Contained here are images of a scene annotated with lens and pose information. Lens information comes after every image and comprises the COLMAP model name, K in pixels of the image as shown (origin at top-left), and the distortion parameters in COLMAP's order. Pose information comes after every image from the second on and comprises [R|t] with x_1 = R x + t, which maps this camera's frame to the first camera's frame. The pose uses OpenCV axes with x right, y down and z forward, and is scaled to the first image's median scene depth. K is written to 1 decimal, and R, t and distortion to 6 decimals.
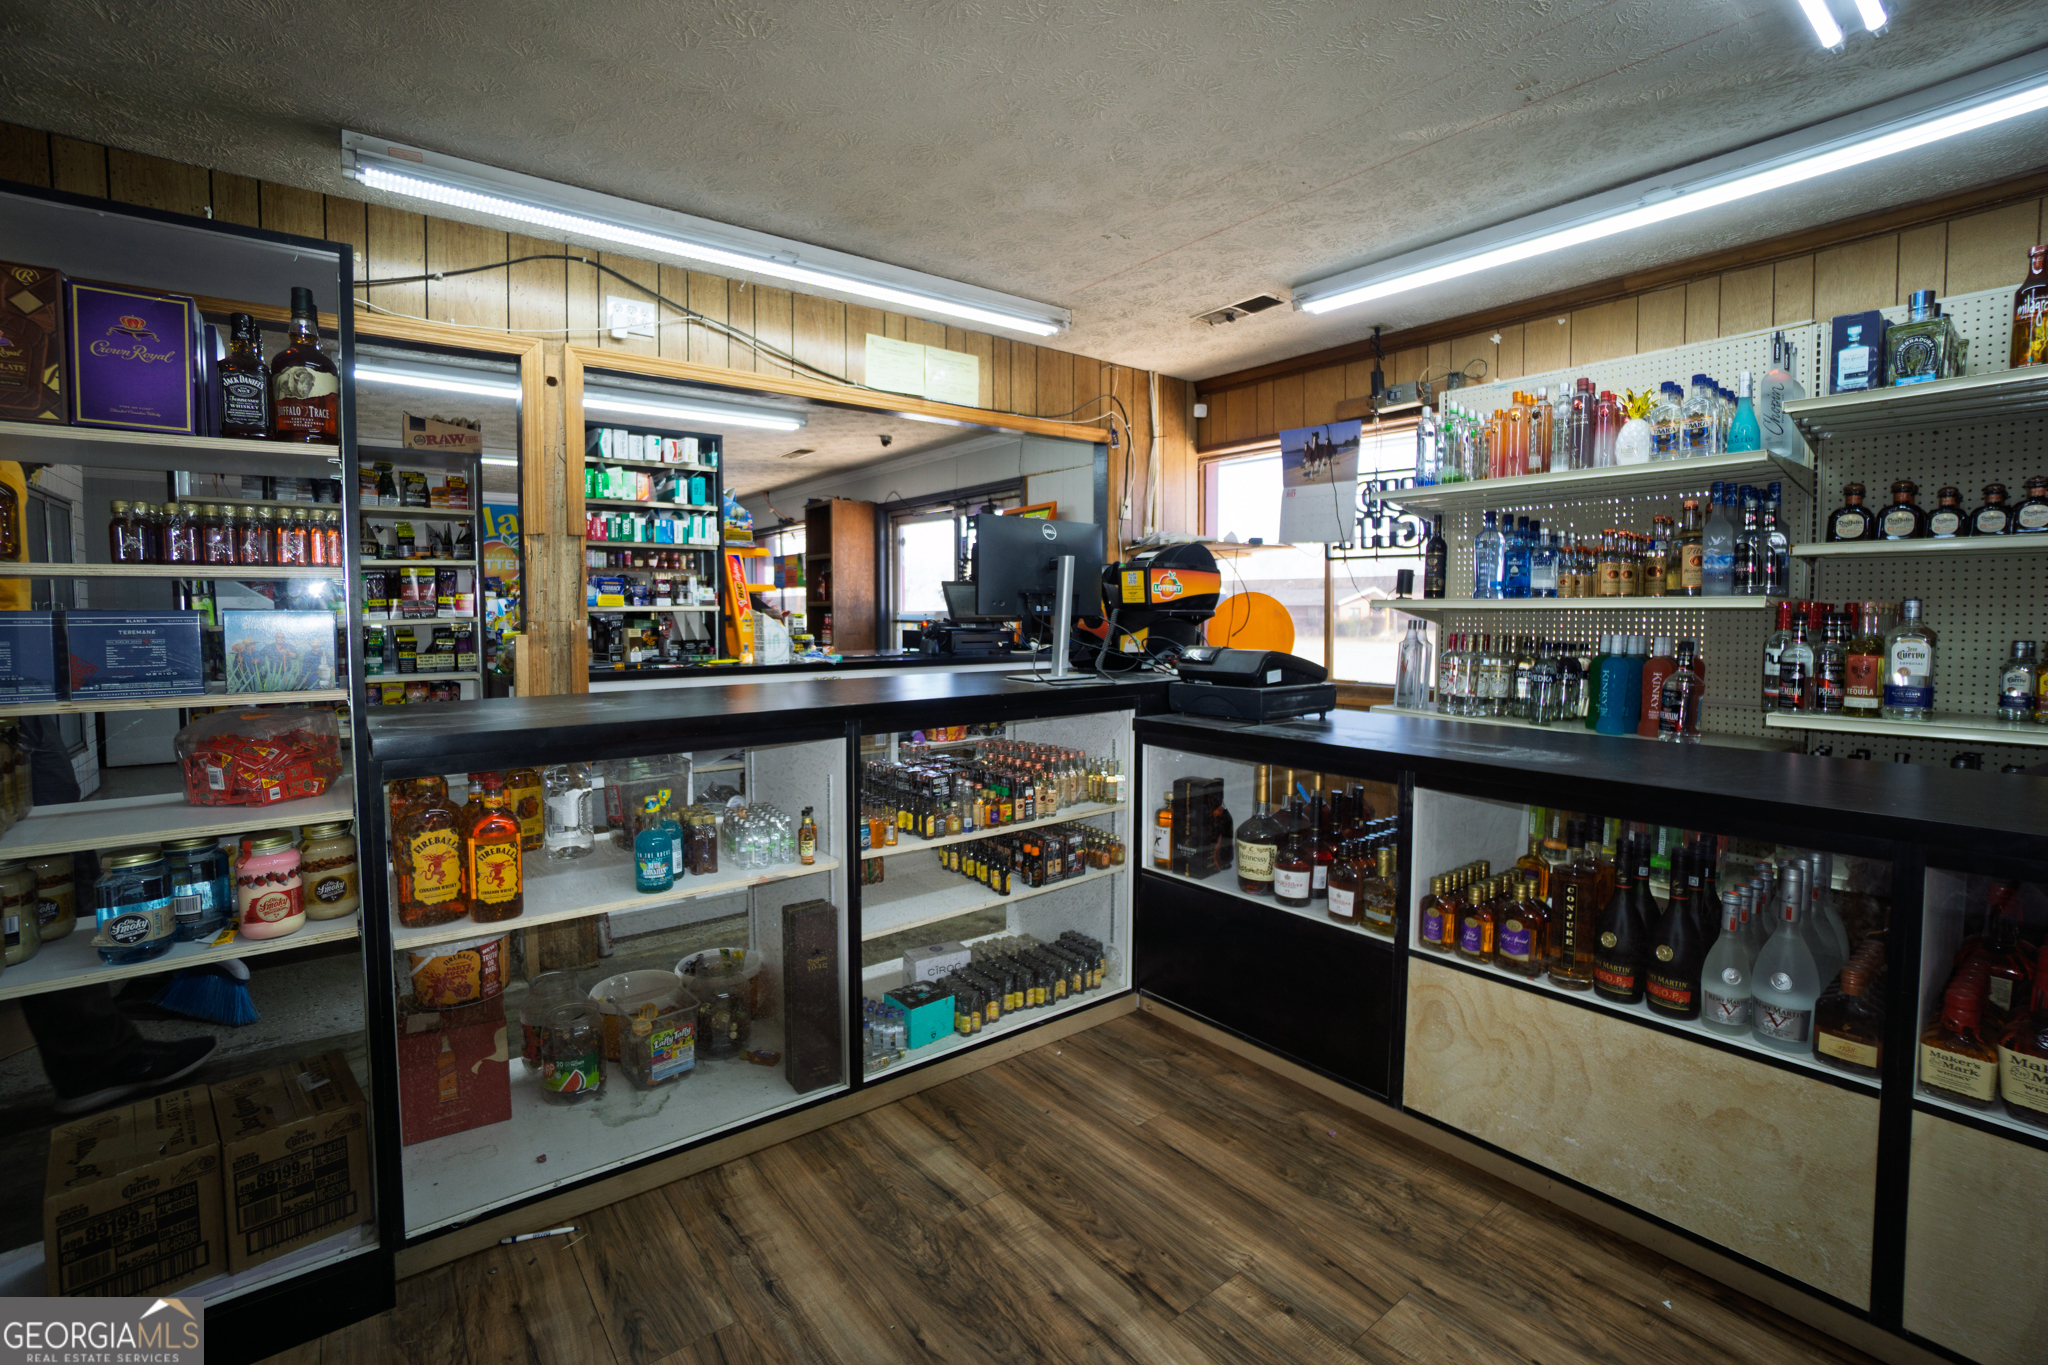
lens RADIAL K [[910.3, 0, 1008.9], [0, 910.3, 653.1], [0, 0, 1]] dist [-0.059964, 0.022930]
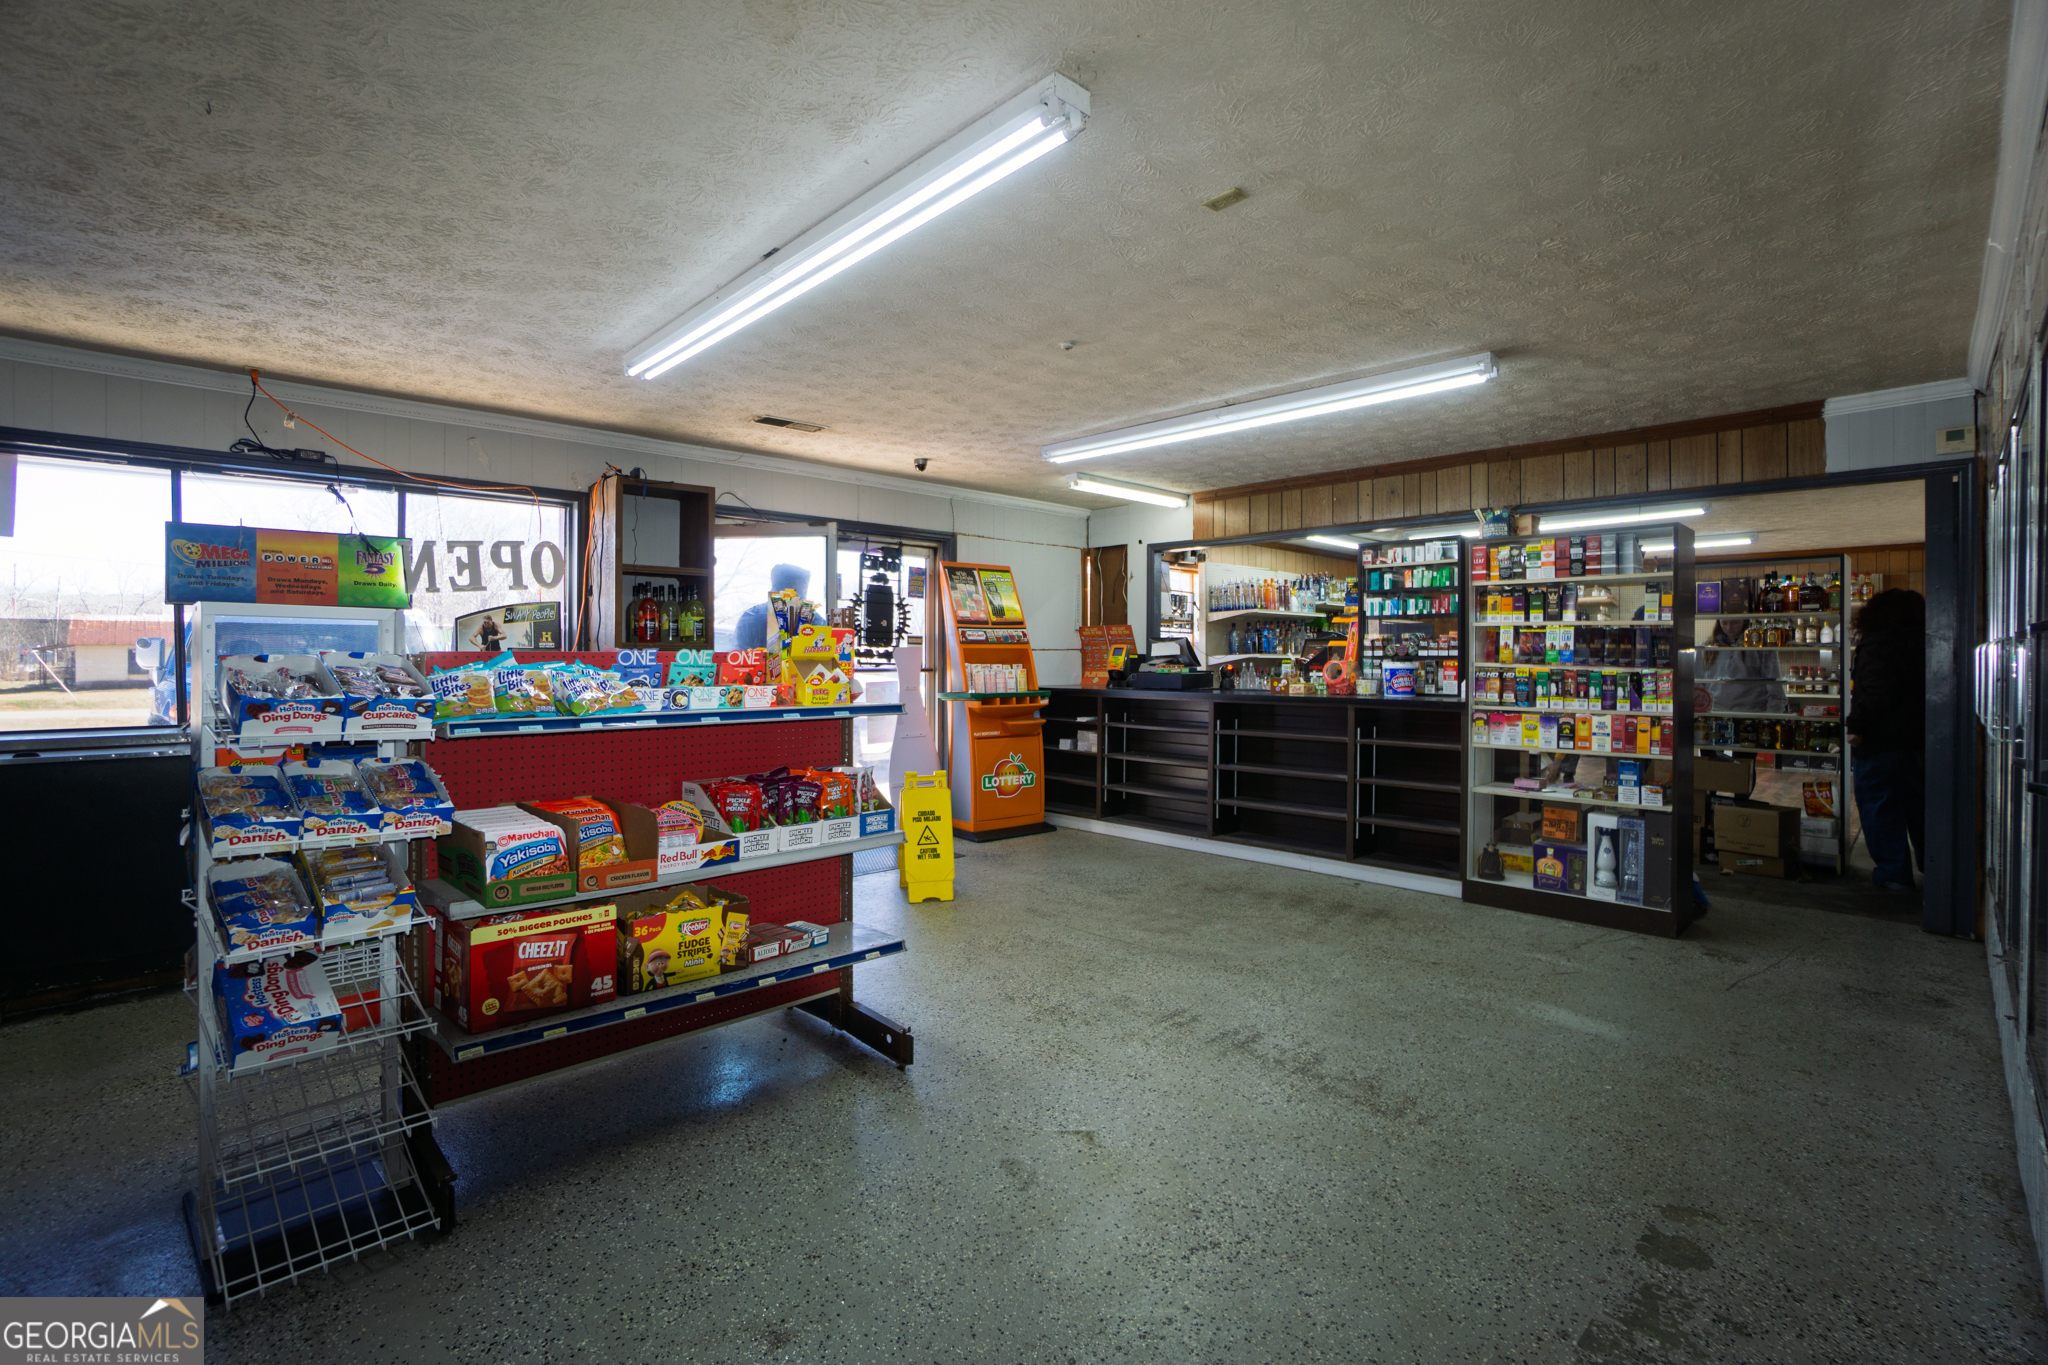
lens RADIAL K [[910.3, 0, 1008.9], [0, 910.3, 653.1], [0, 0, 1]] dist [-0.059964, 0.022930]
pose [[-0.101693, 0.005613, 0.994800, -2.796863], [0.045475, 0.998965, -0.000987, -0.128337], [-0.993776, 0.045139, -0.101843, 2.768781]]
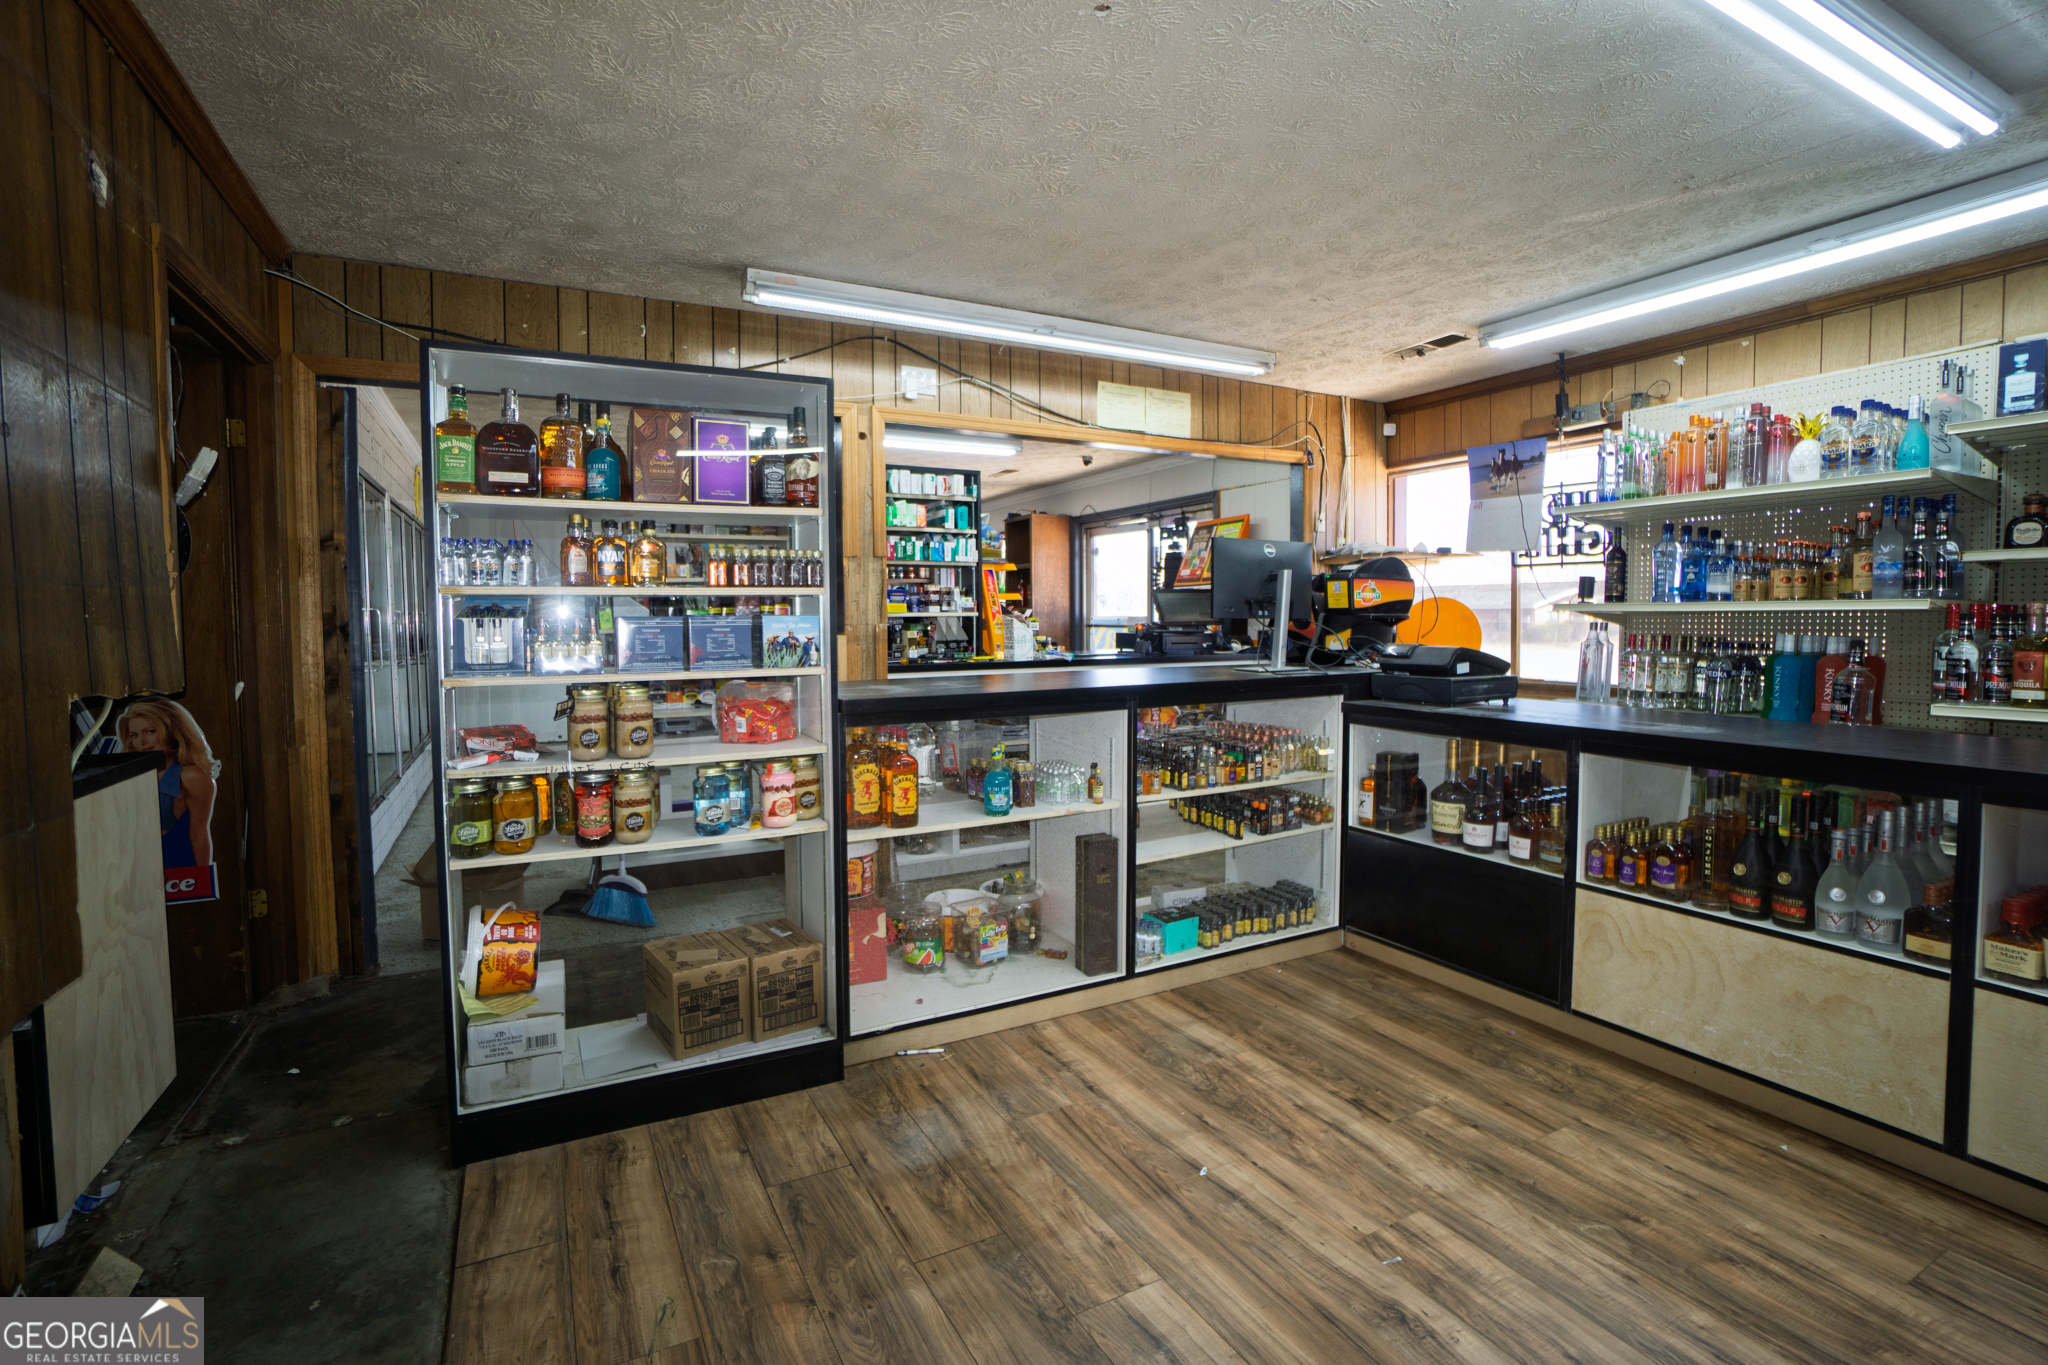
lens RADIAL K [[923.0, 0, 1015.2], [0, 923.0, 654.8], [0, 0, 1]] dist [-0.061483, 0.024049]
pose [[0.985715, 0.002580, -0.168404, -0.090217], [-0.003337, 0.999986, -0.004211, 0.014271], [0.168390, 0.004713, 0.985709, -0.293636]]
